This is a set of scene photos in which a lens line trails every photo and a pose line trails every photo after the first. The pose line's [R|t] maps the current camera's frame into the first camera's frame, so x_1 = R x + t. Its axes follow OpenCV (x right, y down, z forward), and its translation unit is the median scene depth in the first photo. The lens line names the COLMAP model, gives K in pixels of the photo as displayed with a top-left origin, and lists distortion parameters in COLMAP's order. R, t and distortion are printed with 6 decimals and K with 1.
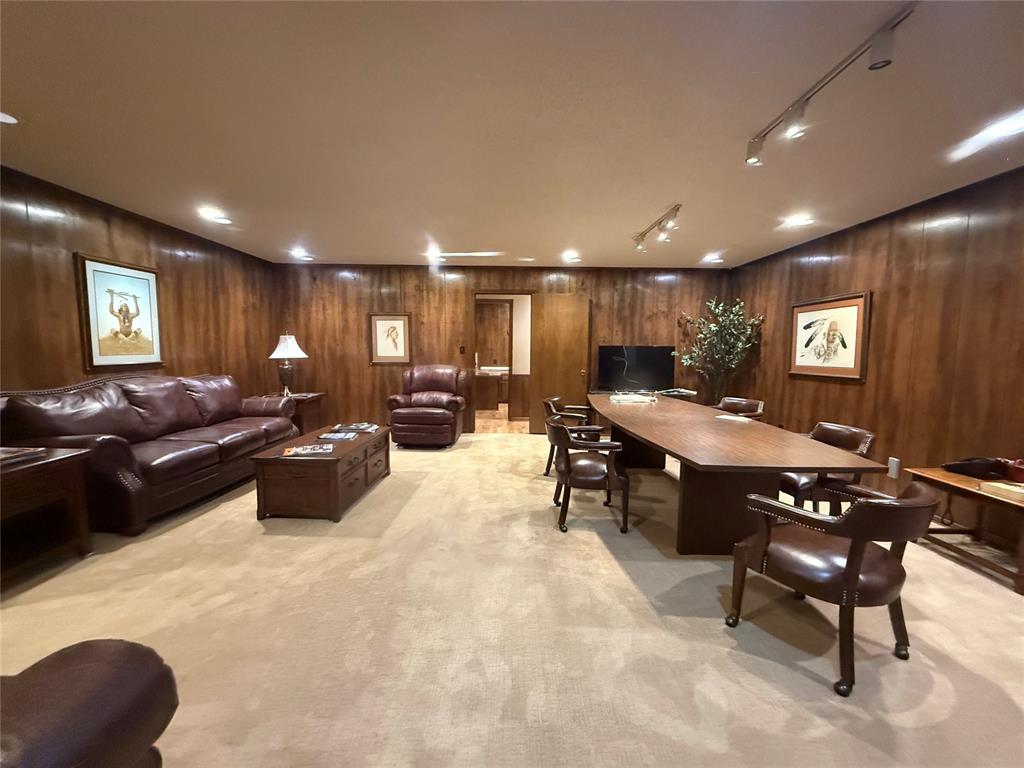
lens RADIAL K [[408.1, 0, 510.6], [0, 408.1, 382.6], [0, 0, 1]] dist [-0.006339, -0.000170]
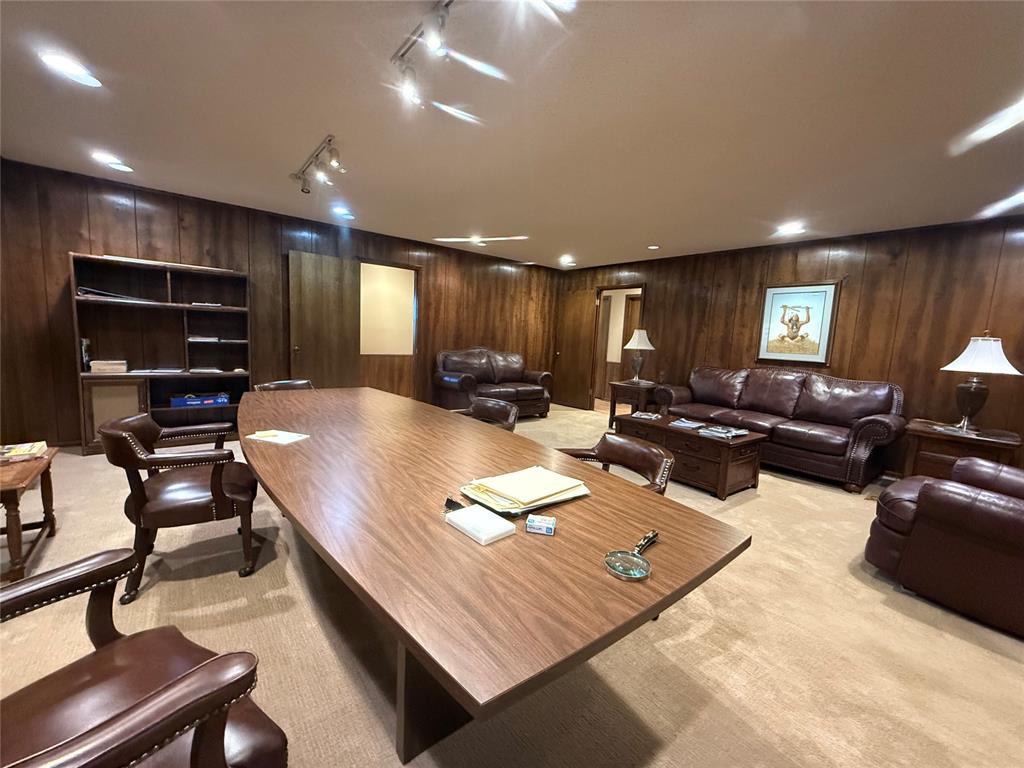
lens RADIAL K [[408.1, 0, 512.9], [0, 408.1, 381.7], [0, 0, 1]] dist [-0.006339, -0.000170]
pose [[-0.752554, 0.031966, -0.657754, 0.365772], [-0.107733, 0.979388, 0.170858, -0.065937], [0.649658, 0.199442, -0.733599, 0.859912]]
